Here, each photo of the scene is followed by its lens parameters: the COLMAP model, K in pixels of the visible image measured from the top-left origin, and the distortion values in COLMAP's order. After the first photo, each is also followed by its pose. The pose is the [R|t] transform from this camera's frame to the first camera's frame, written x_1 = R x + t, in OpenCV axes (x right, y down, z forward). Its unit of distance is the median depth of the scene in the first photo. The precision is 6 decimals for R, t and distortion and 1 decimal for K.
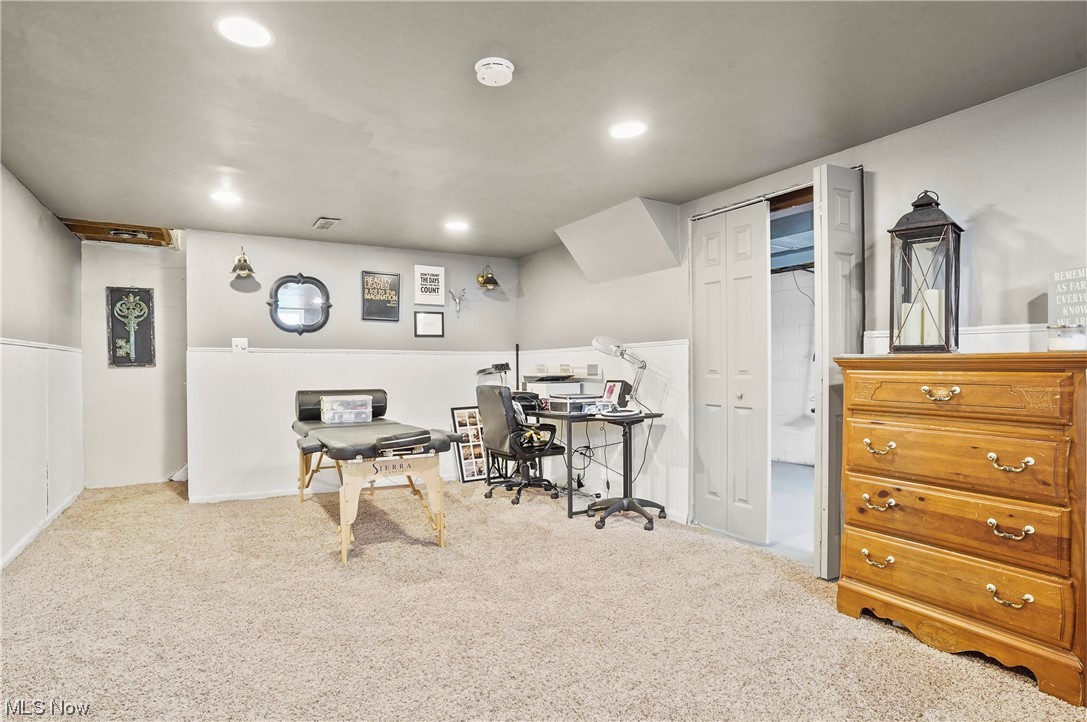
lens RADIAL K [[587.9, 0, 542.6], [0, 587.9, 367.9], [0, 0, 1]] dist [-0.039952, 0.002977]
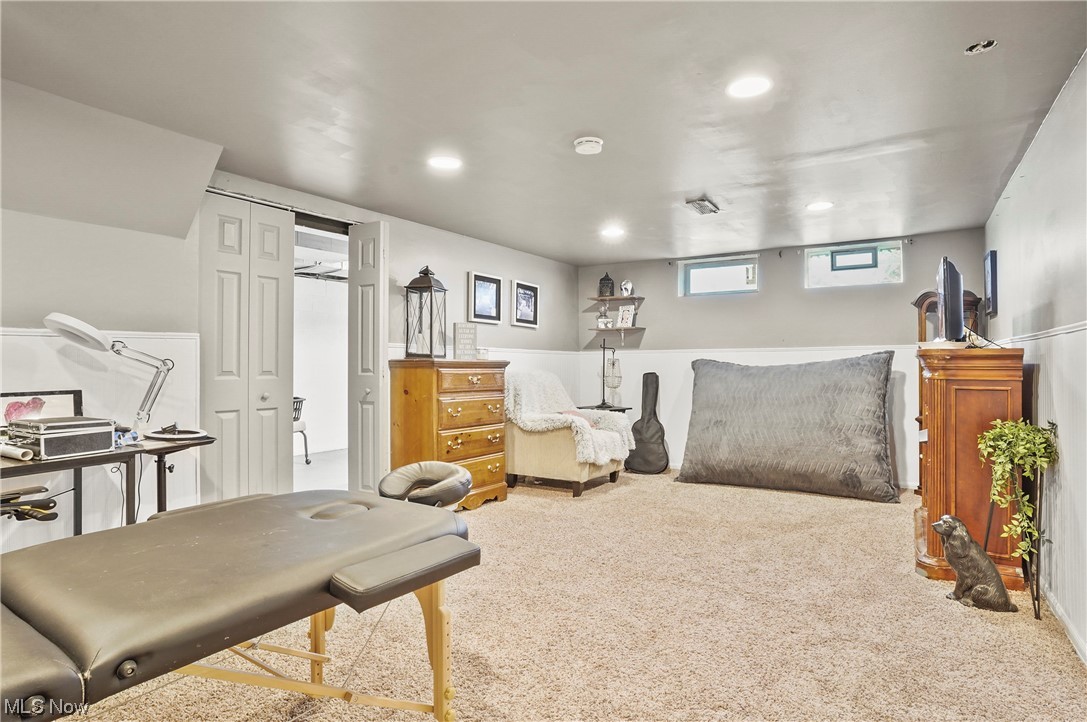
lens RADIAL K [[587.9, 0, 542.1], [0, 587.9, 359.1], [0, 0, 1]] dist [-0.039952, 0.002977]
pose [[-0.455494, 0.014832, 0.890116, -1.135989], [0.006529, 0.999890, -0.013319, 0.000770], [-0.890215, -0.000255, -0.455540, 1.586015]]
